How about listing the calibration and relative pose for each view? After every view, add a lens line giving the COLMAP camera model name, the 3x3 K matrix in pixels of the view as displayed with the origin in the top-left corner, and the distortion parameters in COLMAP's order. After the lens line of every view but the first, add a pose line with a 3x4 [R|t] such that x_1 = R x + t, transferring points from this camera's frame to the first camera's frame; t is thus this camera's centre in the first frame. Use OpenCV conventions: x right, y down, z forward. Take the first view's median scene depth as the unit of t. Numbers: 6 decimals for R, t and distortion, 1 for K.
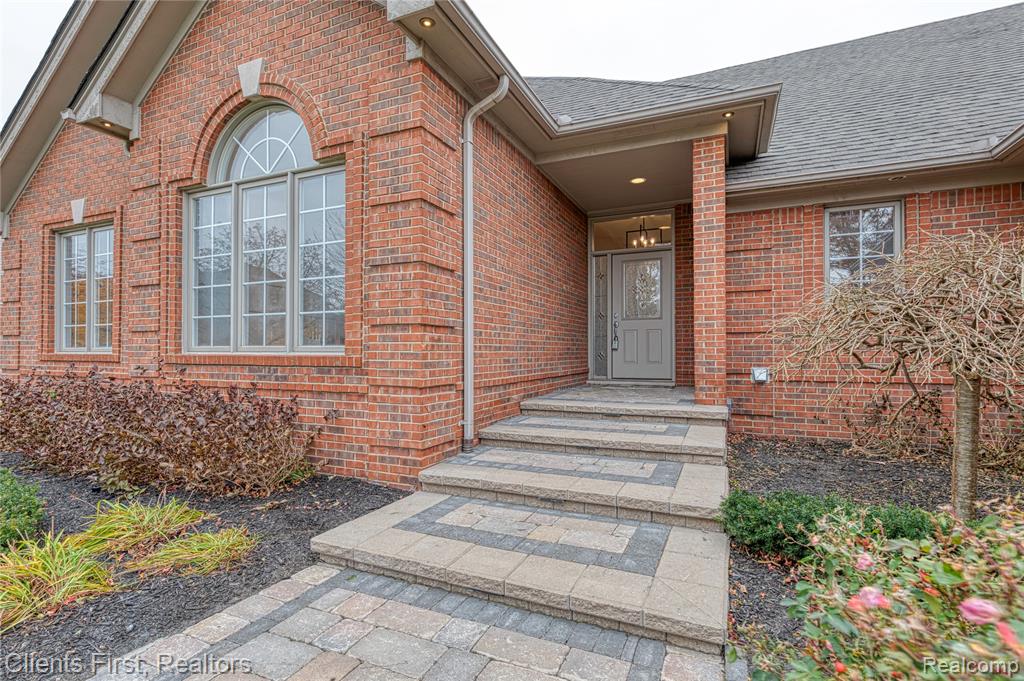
lens RADIAL K [[465.3, 0, 510.6], [0, 465.3, 350.3], [0, 0, 1]] dist [0.001156, -0.000602]
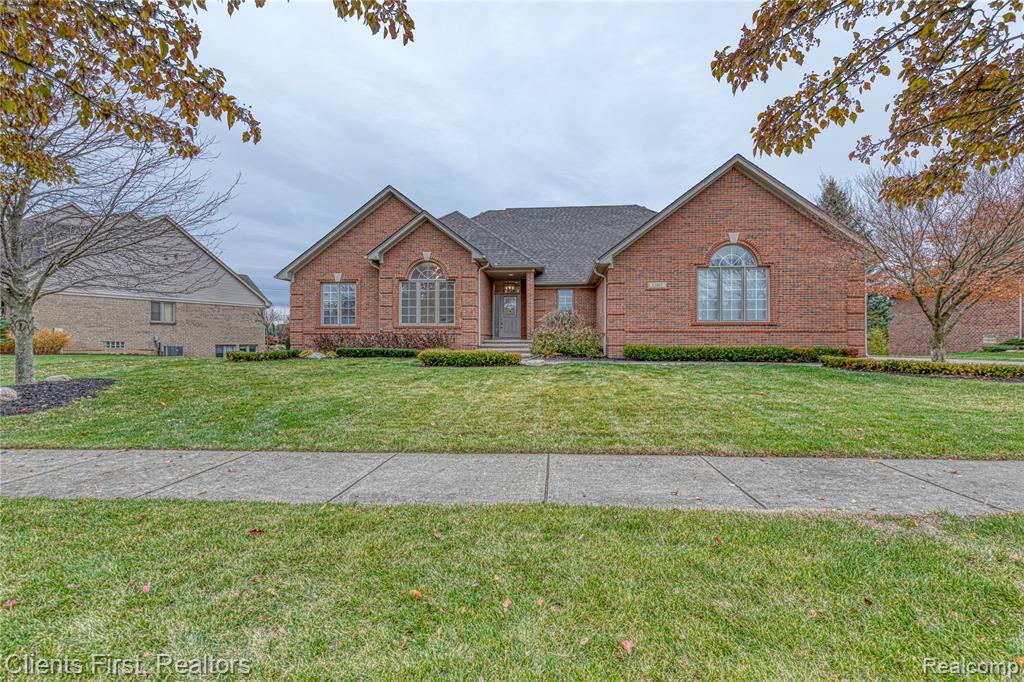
lens RADIAL K [[465.3, 0, 510.6], [0, 465.3, 350.8], [0, 0, 1]] dist [0.001156, -0.000602]
pose [[0.939320, -0.010014, 0.342895, -1.297033], [0.002150, 0.999726, 0.023308, 0.140983], [-0.343035, -0.021157, 0.939084, -3.171036]]
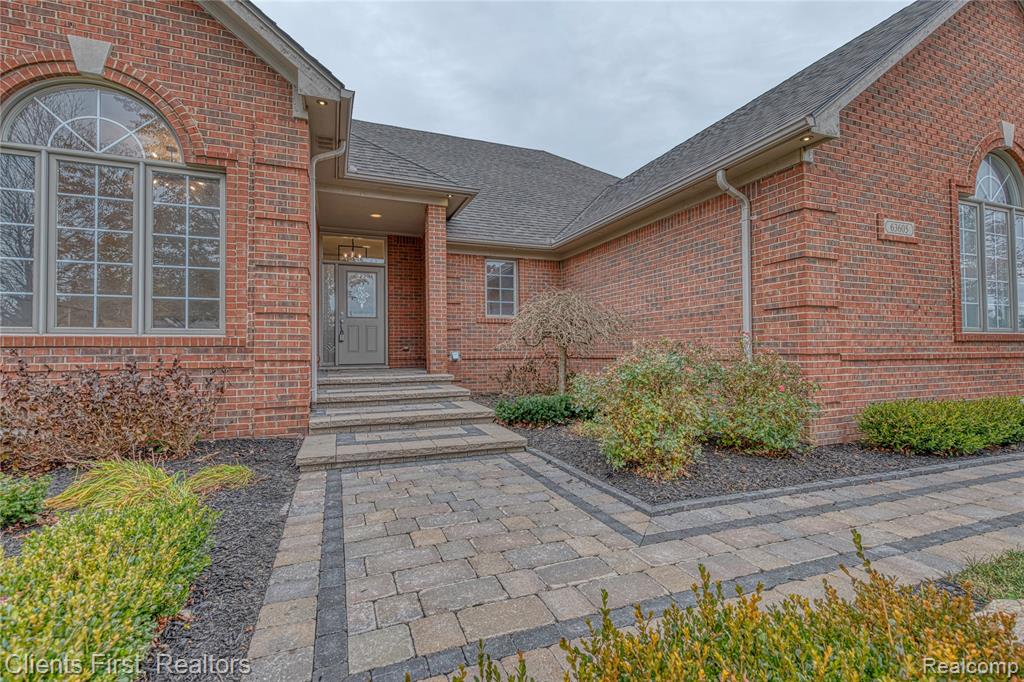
lens RADIAL K [[465.3, 0, 510.6], [0, 465.3, 350.8], [0, 0, 1]] dist [0.001156, -0.000602]
pose [[0.683981, -0.006334, 0.729472, -0.672072], [0.008640, 0.999963, 0.000582, 0.048418], [-0.729449, 0.005905, 0.684010, -0.317887]]
